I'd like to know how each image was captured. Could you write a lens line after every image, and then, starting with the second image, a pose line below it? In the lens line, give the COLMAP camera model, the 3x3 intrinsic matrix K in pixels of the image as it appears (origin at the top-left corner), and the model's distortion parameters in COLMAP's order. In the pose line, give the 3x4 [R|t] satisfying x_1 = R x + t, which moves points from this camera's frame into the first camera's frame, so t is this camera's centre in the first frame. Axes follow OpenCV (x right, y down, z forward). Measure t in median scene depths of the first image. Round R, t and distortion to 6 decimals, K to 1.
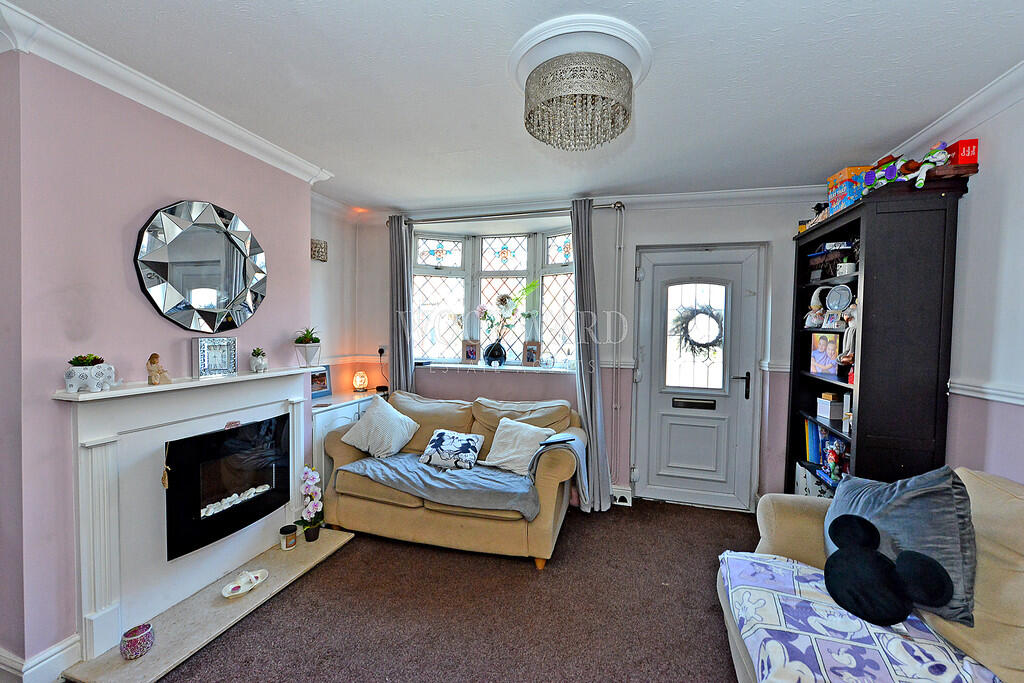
lens RADIAL K [[406.1, 0, 511.7], [0, 406.1, 339.1], [0, 0, 1]] dist [-0.005581, -0.001034]
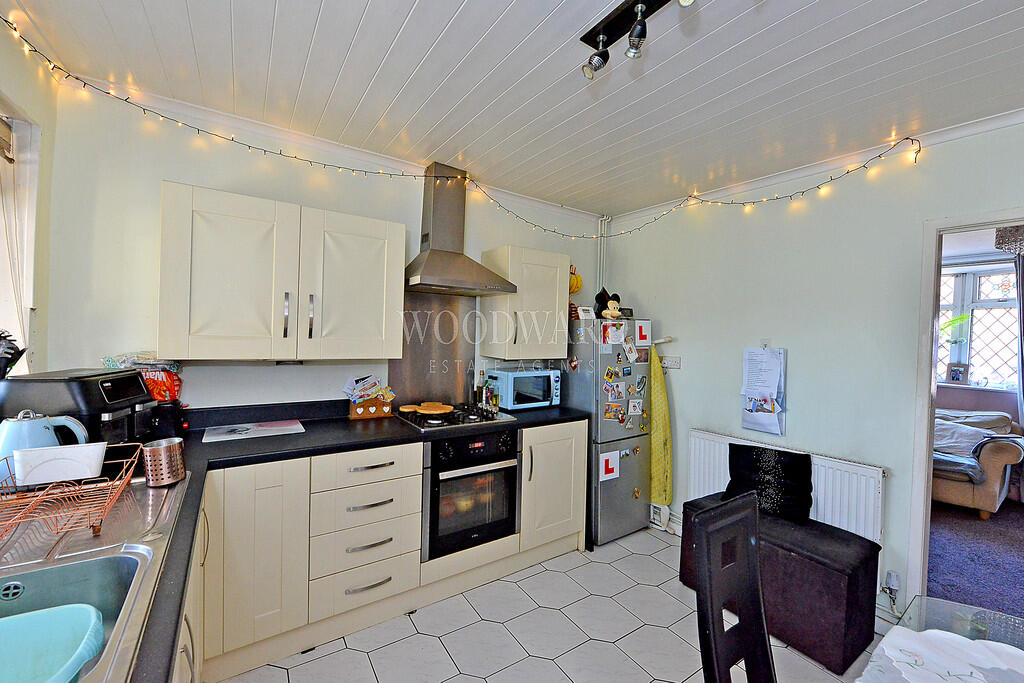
lens RADIAL K [[406.1, 0, 505.3], [0, 406.1, 341.9], [0, 0, 1]] dist [-0.005581, -0.001034]
pose [[0.764077, 0.022869, -0.644720, -0.279031], [-0.035013, 0.999369, -0.006045, -0.006385], [0.644174, 0.027193, 0.764395, -1.043960]]
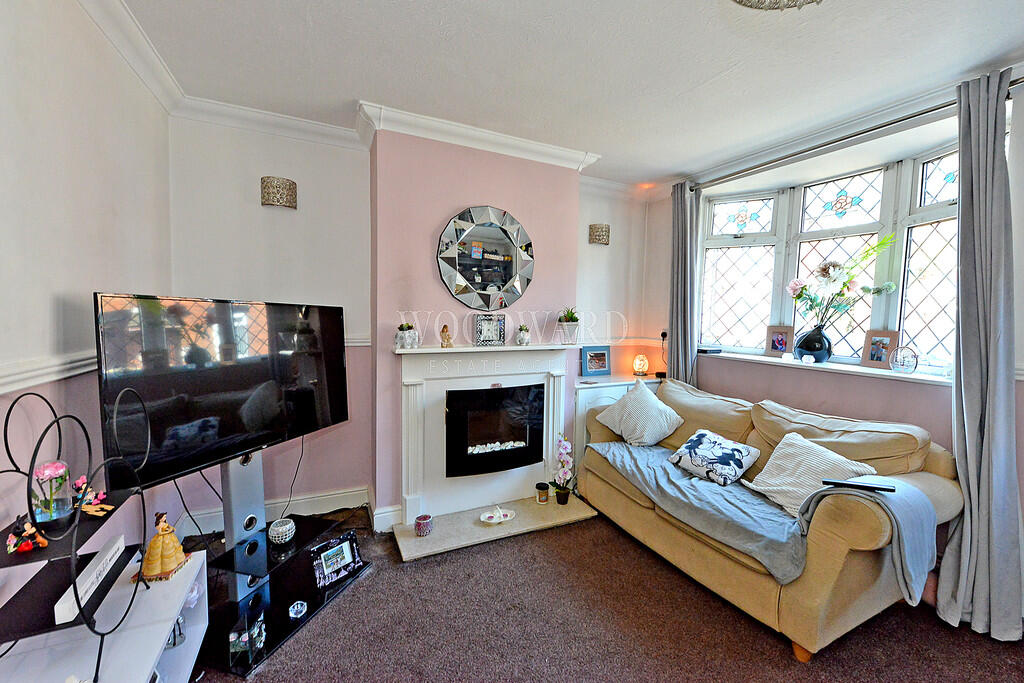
lens RADIAL K [[406.1, 0, 515.4], [0, 406.1, 339.1], [0, 0, 1]] dist [-0.005581, -0.001034]
pose [[0.668976, 0.051242, -0.741516, 0.186857], [-0.027630, 0.998646, 0.044083, 0.010430], [0.742770, -0.009002, 0.669486, 0.164269]]
